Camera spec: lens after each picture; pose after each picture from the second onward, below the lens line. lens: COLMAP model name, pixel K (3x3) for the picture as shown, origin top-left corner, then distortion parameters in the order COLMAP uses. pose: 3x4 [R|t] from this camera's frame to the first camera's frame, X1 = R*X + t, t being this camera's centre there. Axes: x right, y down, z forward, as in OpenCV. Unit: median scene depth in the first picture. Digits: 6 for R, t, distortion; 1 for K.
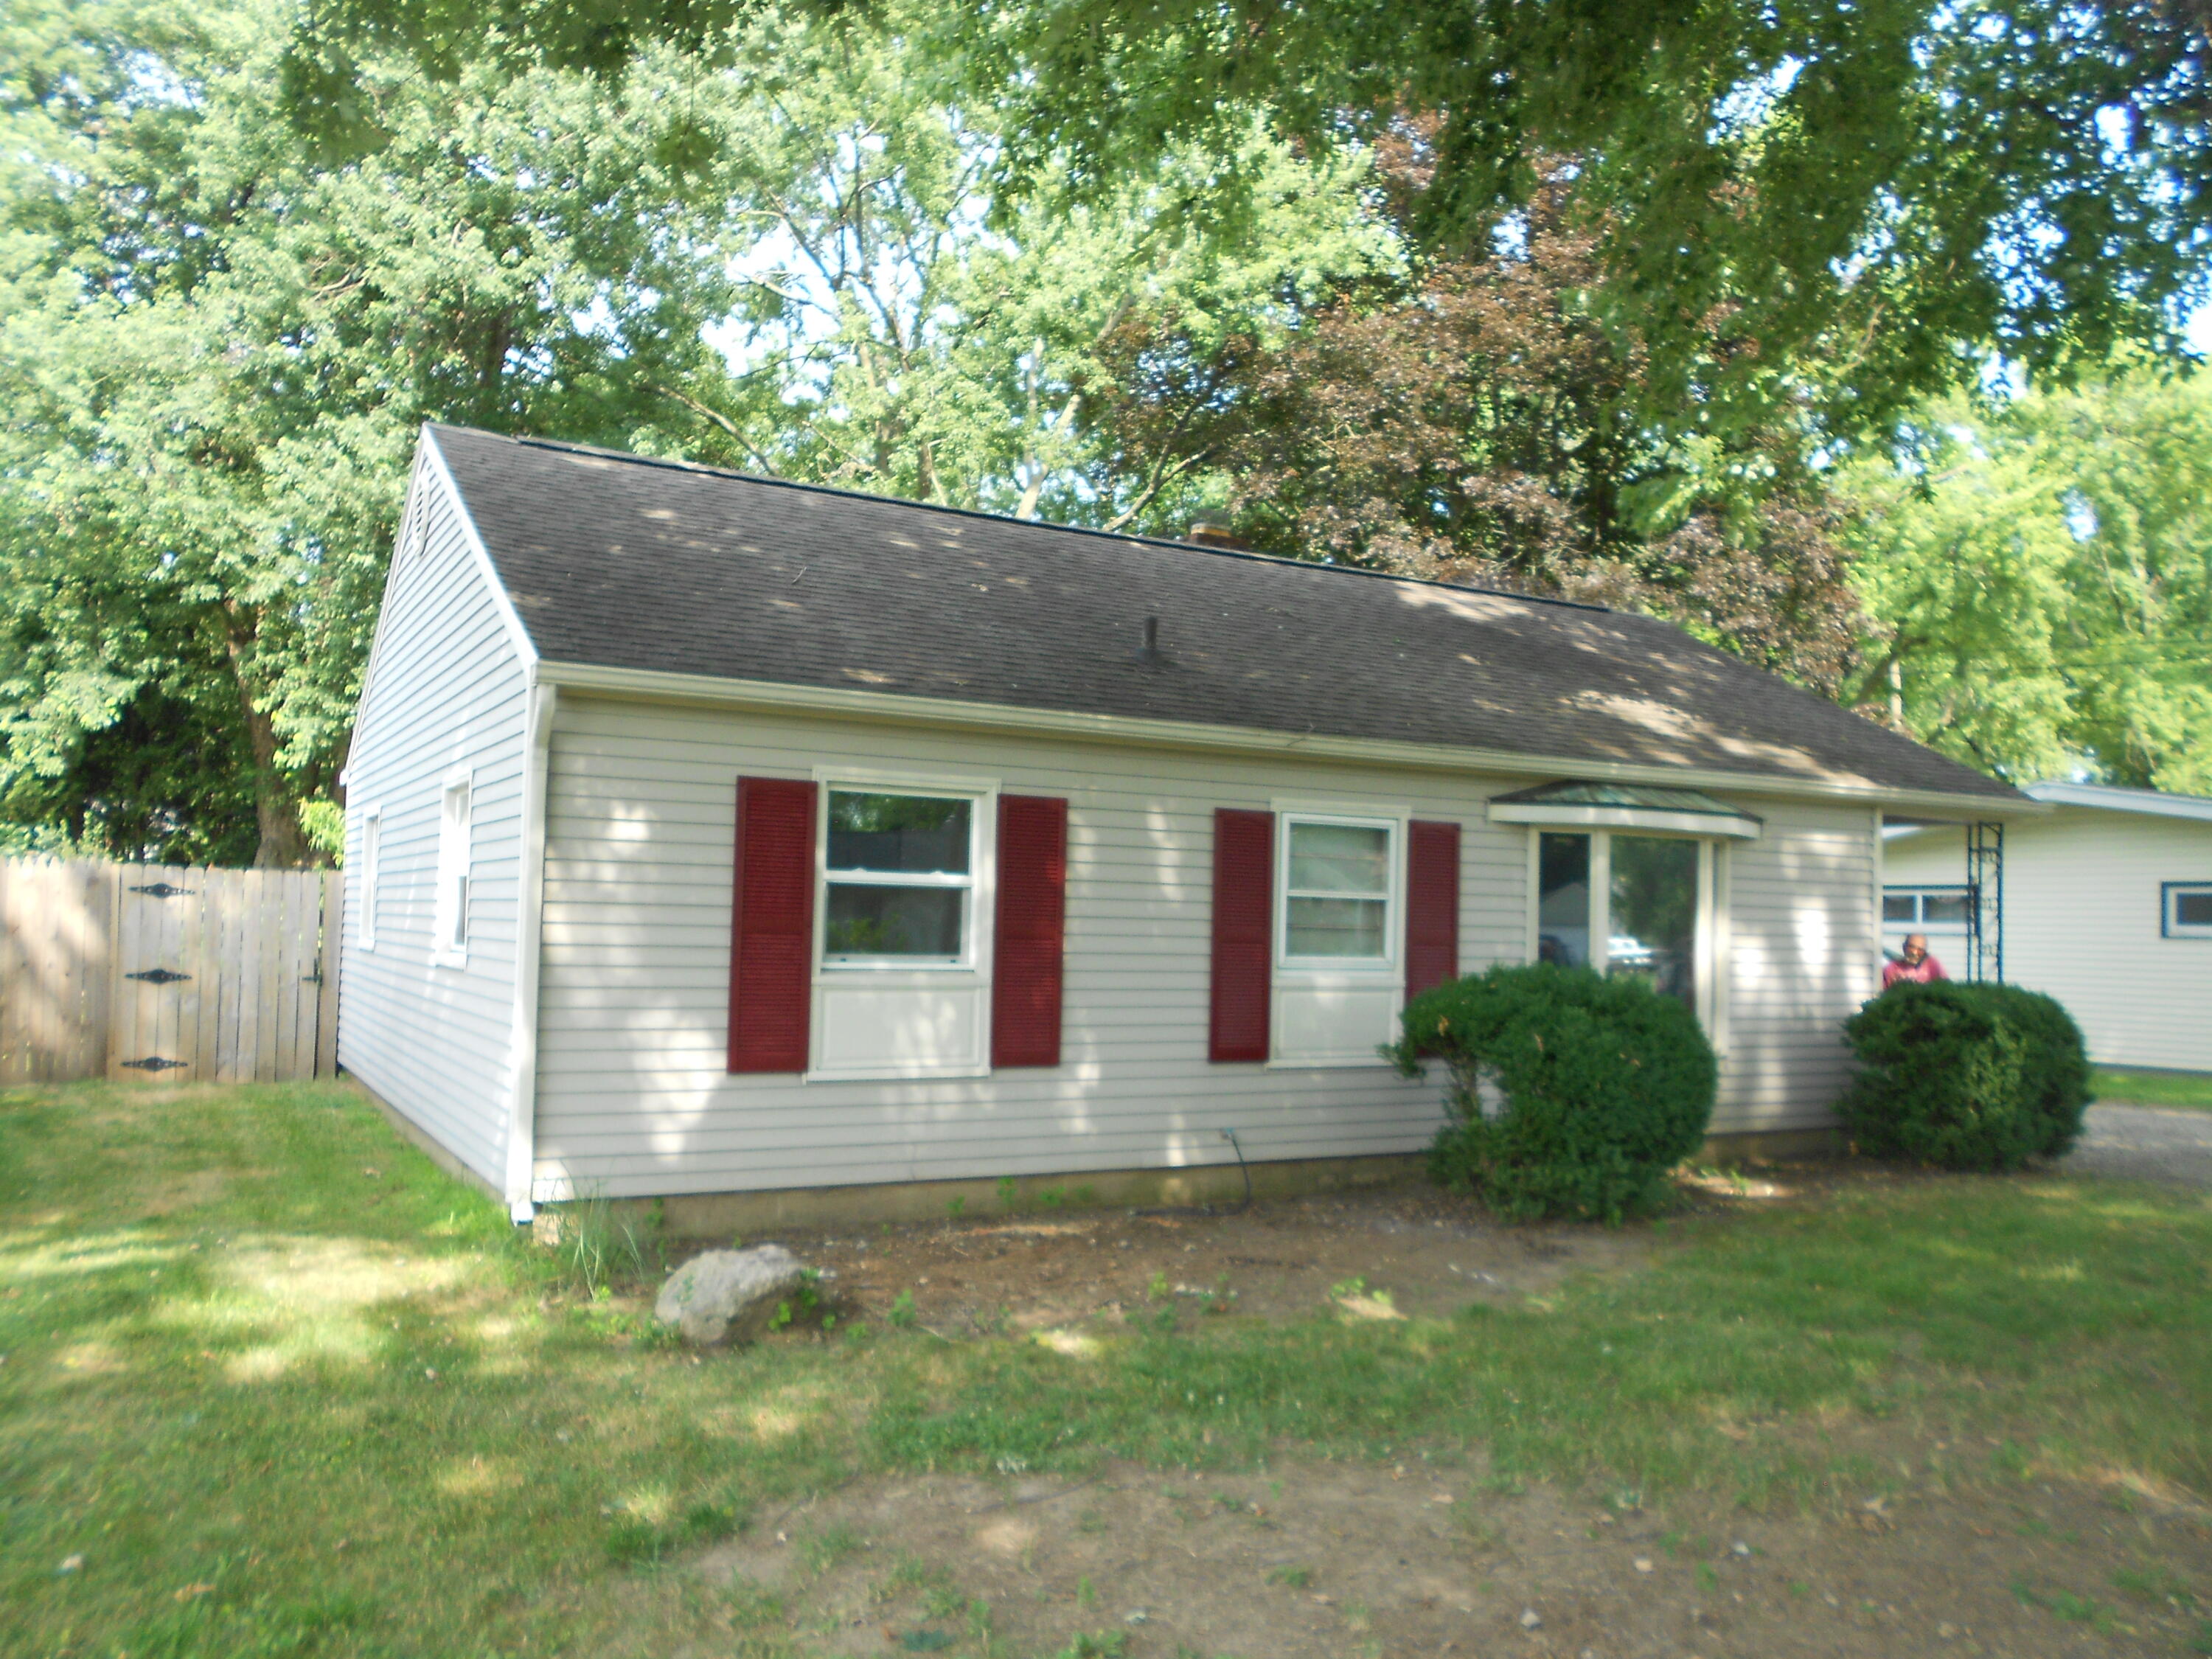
lens RADIAL K [[1716.1, 0, 1106.9], [0, 1716.1, 850.2], [0, 0, 1]] dist [0.009546, 0.008253]
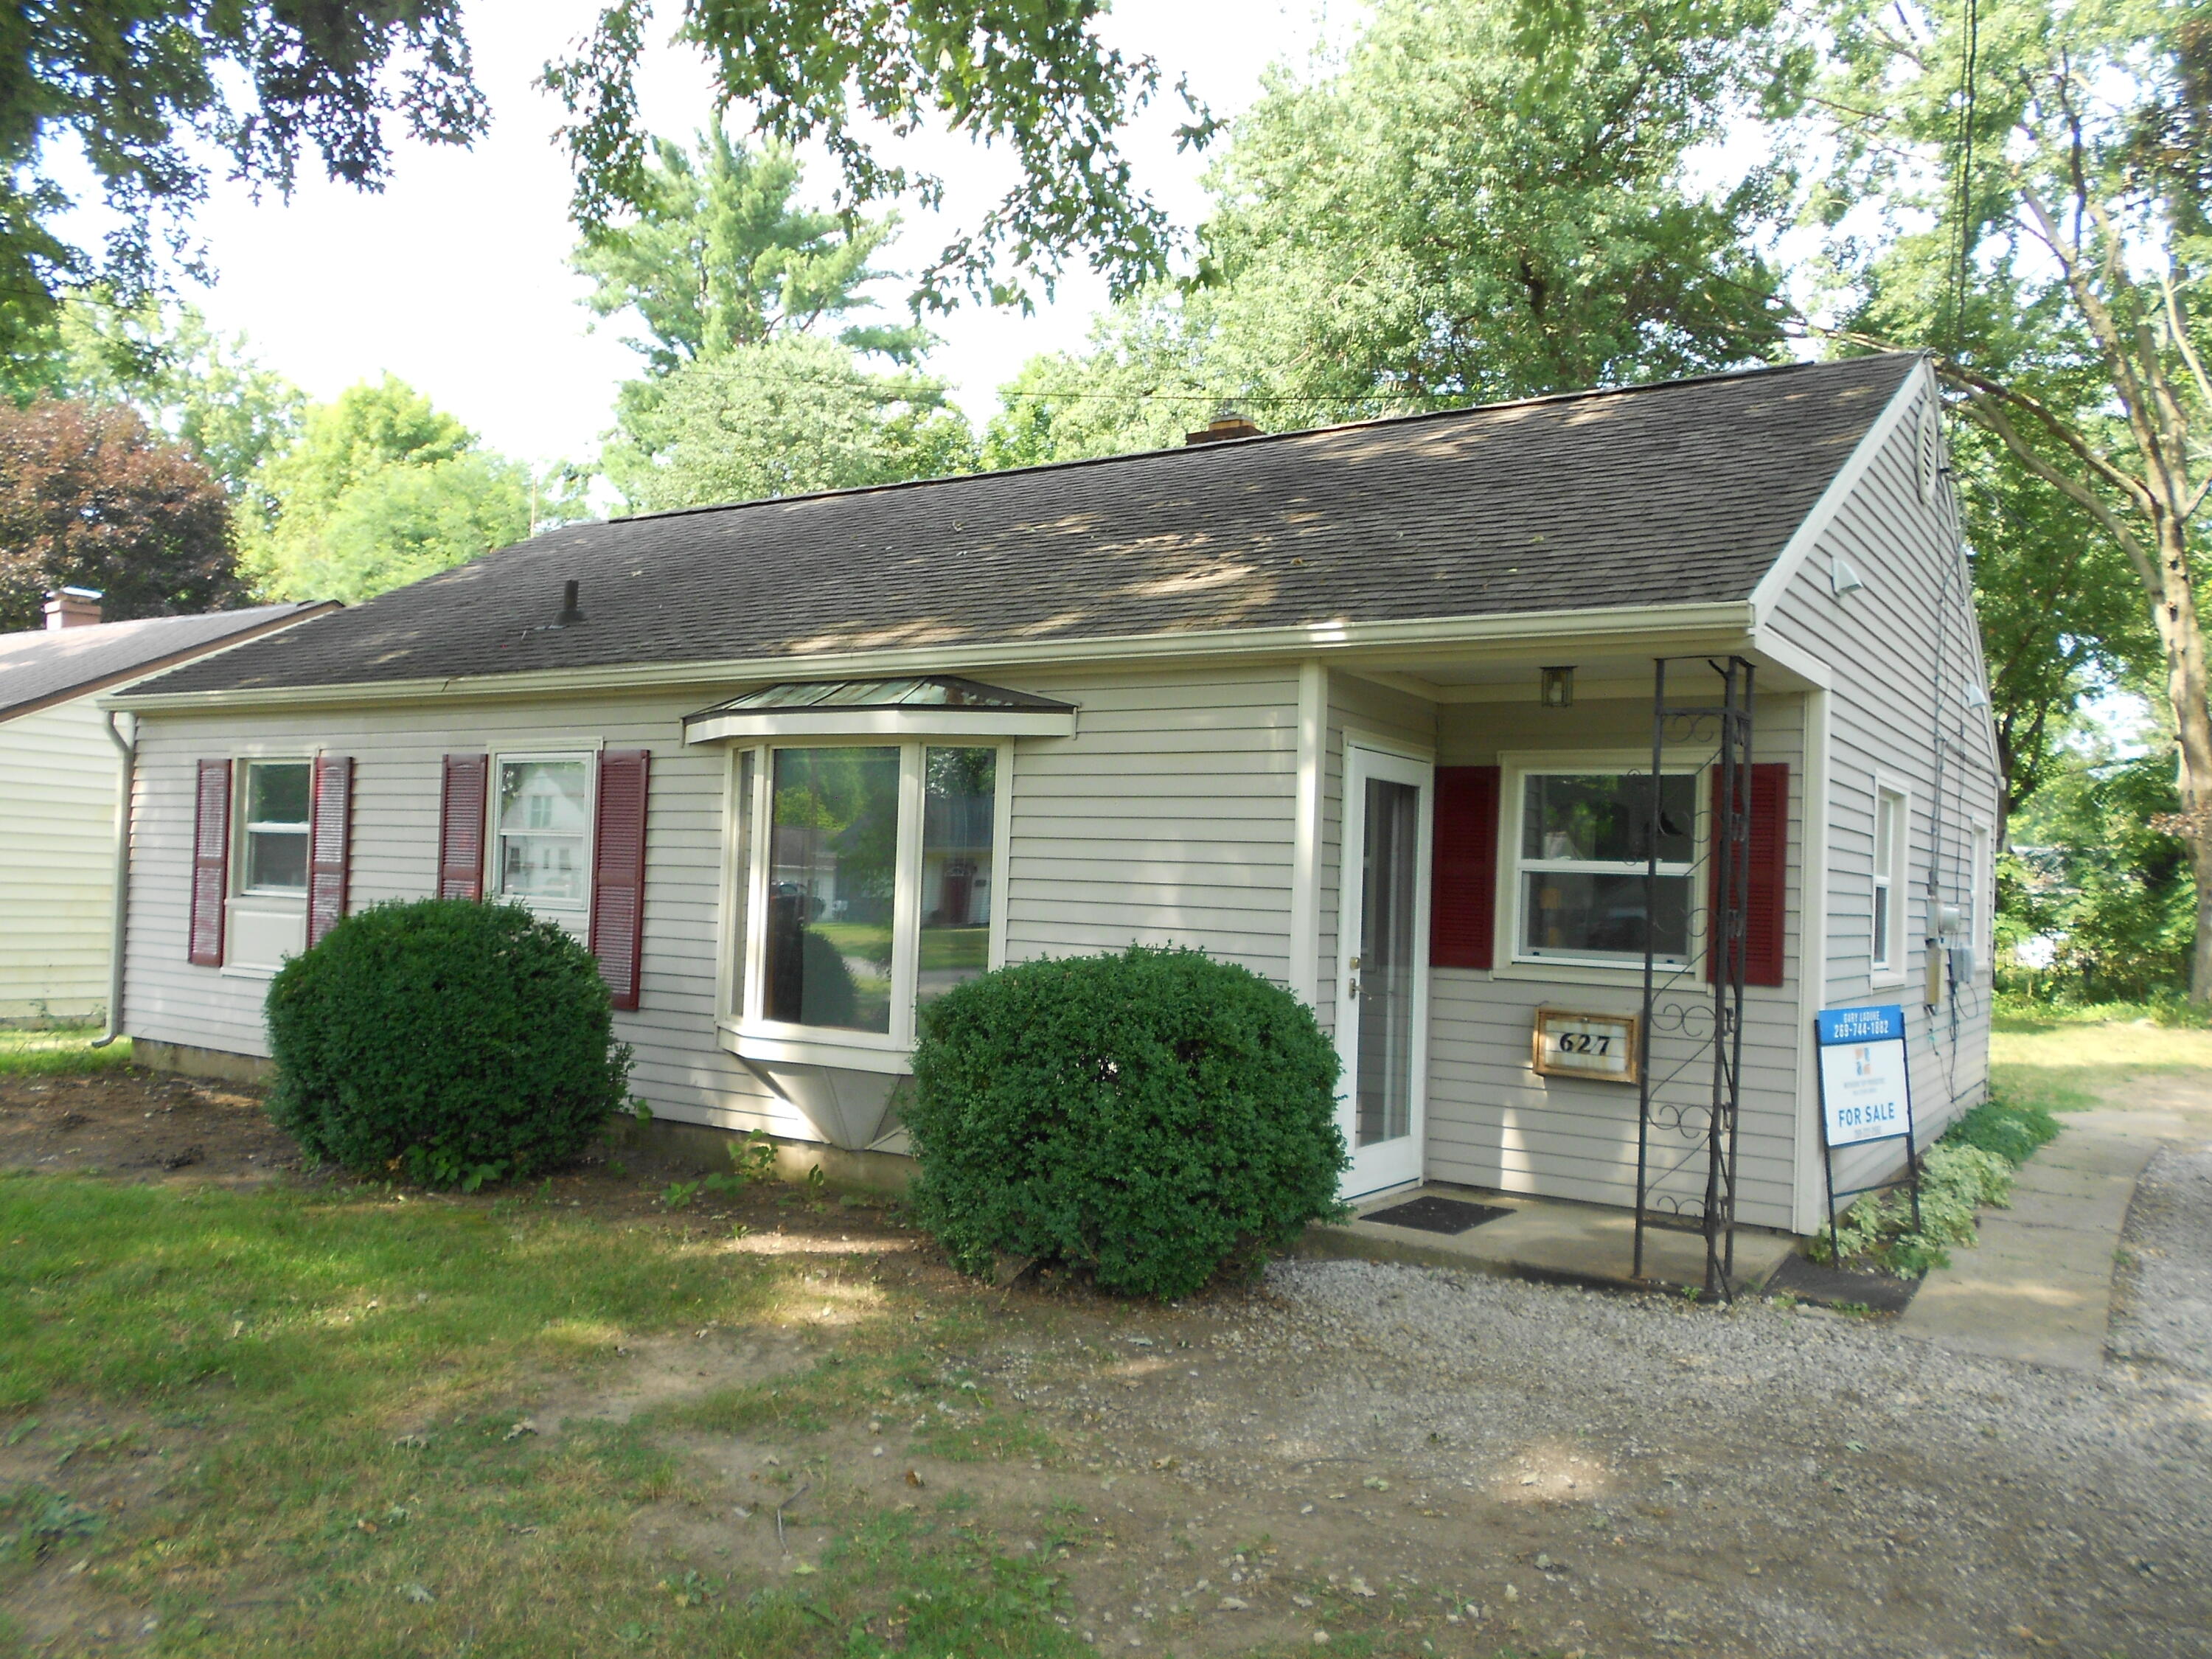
lens RADIAL K [[1674.3, 0, 1182.7], [0, 1674.3, 864.0], [0, 0, 1]] dist [0.005884, 0.004388]
pose [[0.469527, -0.026336, -0.882525, 1.189877], [0.010204, 0.999650, -0.024402, 0.073344], [0.882859, 0.002452, 0.469632, 0.885257]]
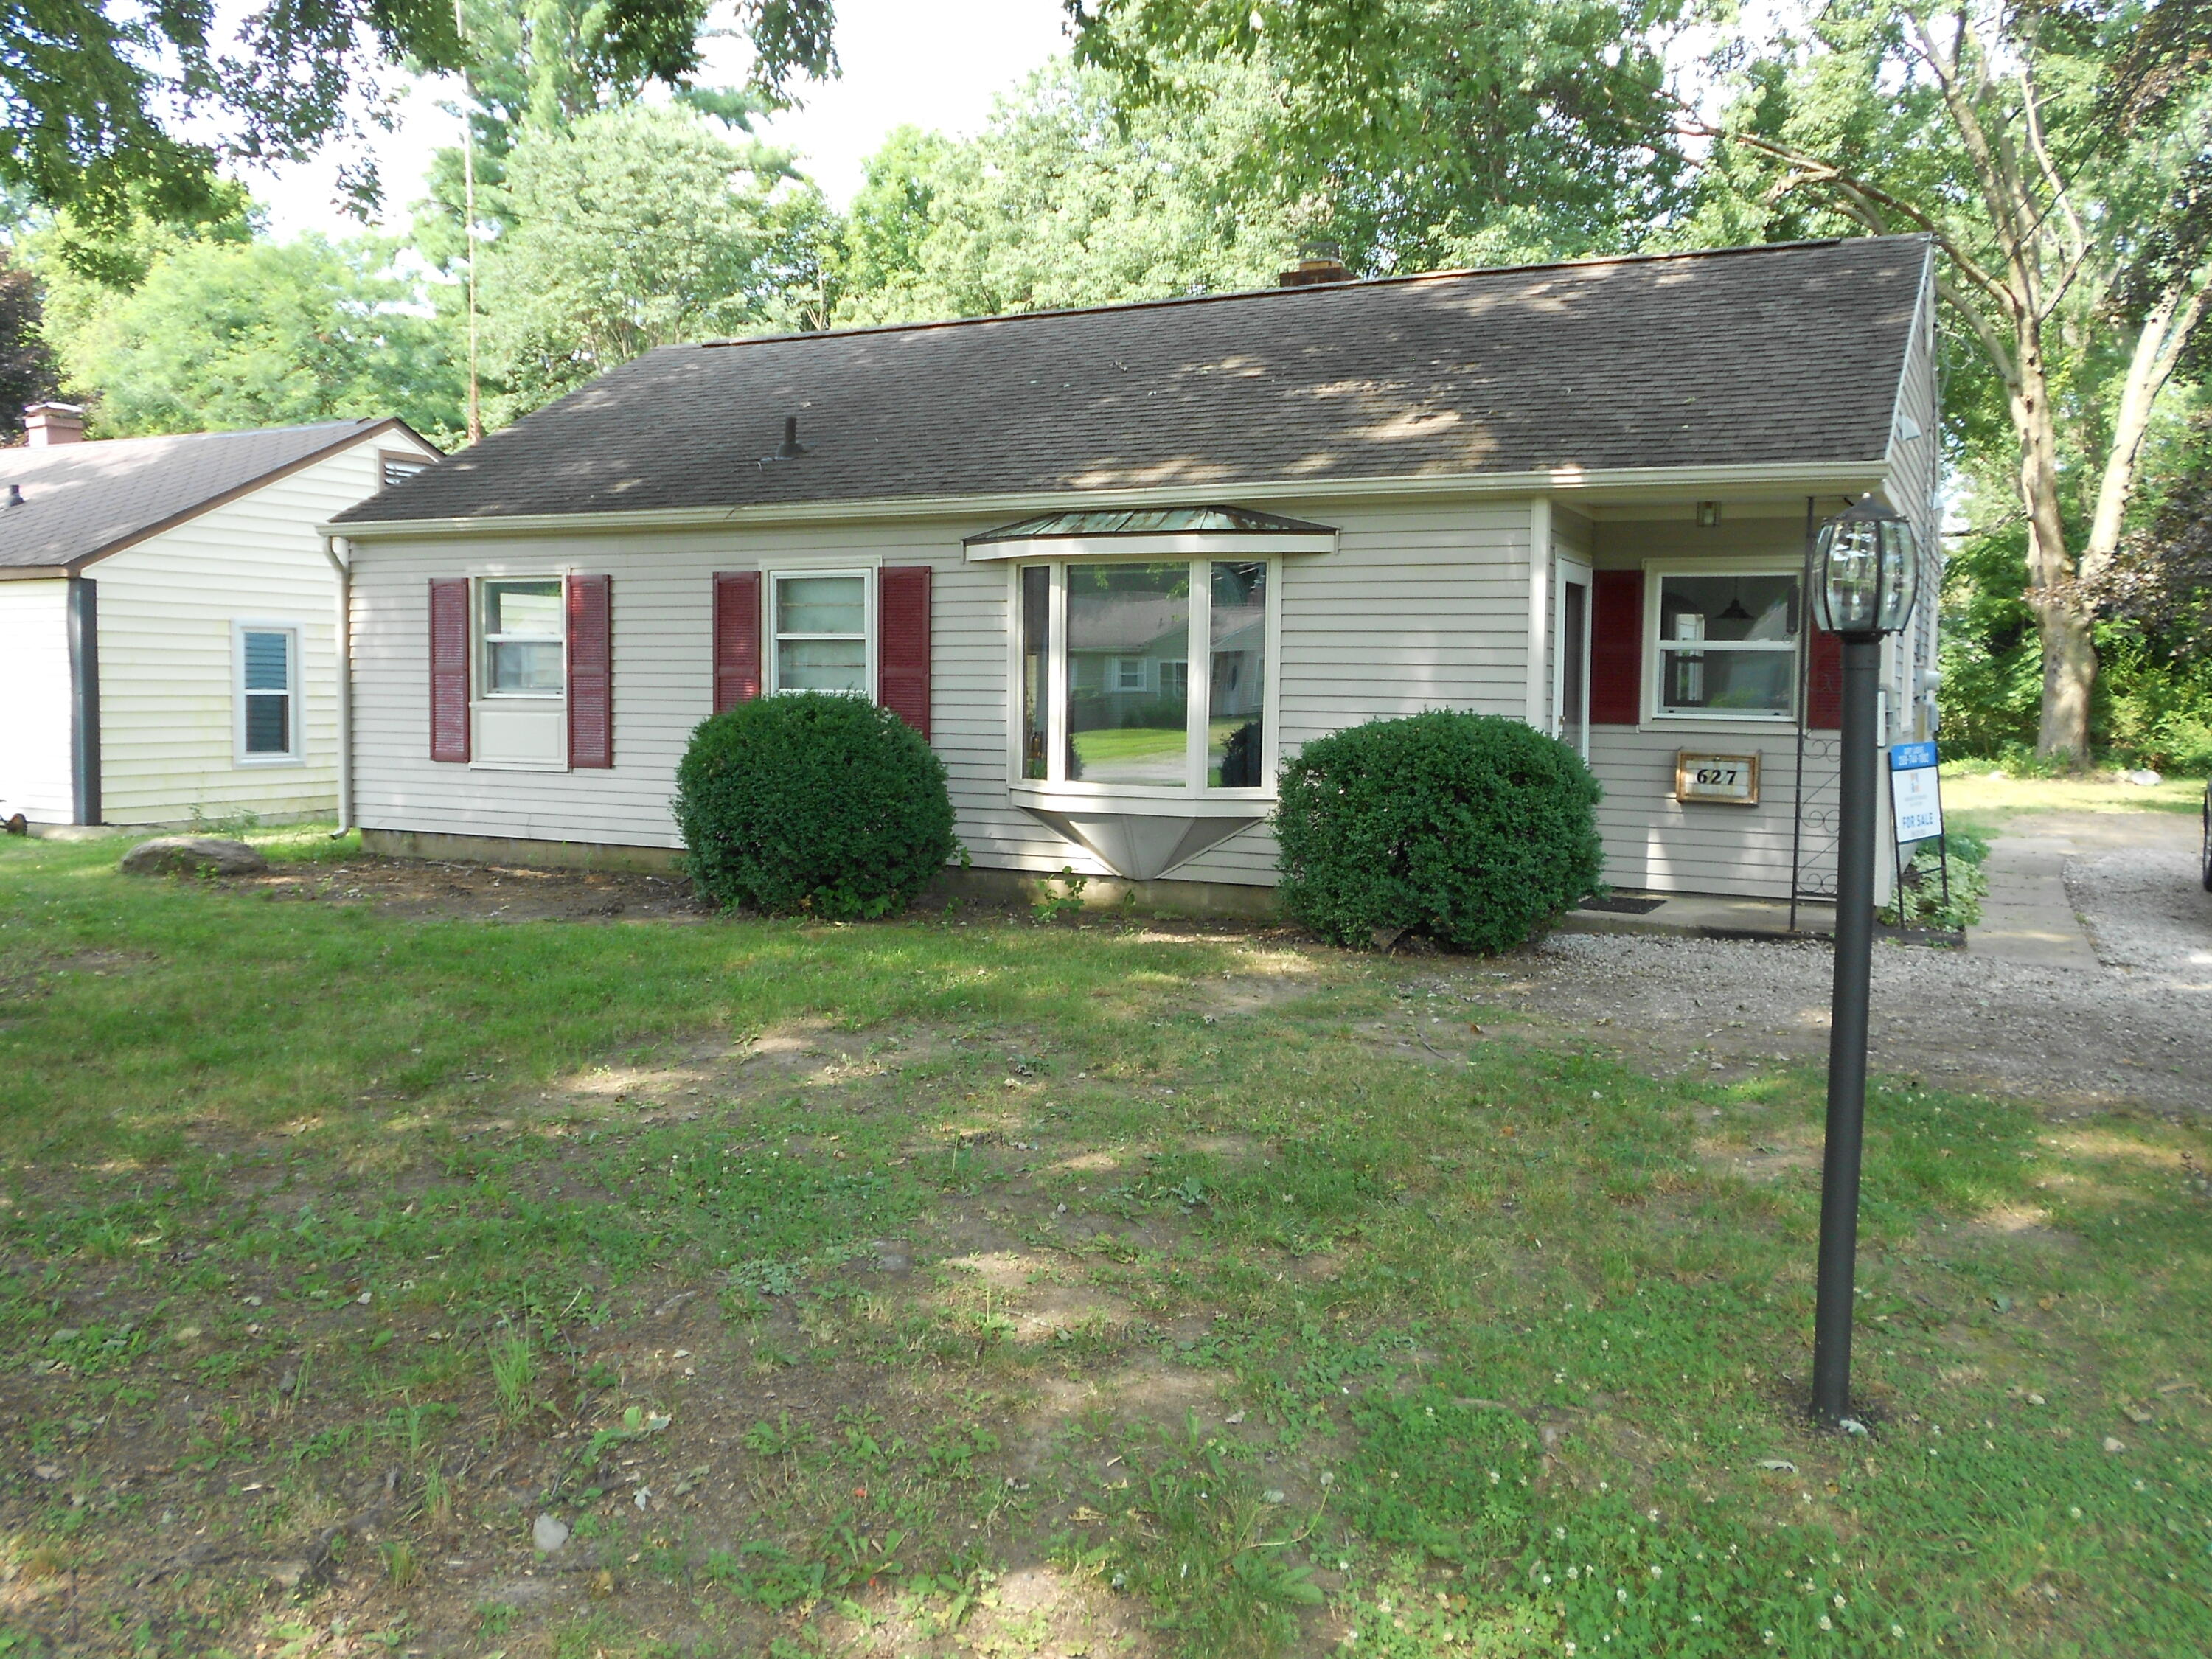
lens RADIAL K [[1858.3, 0, 1106.0], [0, 1858.3, 829.5], [0, 0, 1]] dist [-0.014259, -0.019755]
pose [[0.564468, 0.040023, -0.824484, 1.335385], [0.036087, 0.996672, 0.073087, 0.073793], [0.824666, -0.071008, 0.561145, 0.438527]]
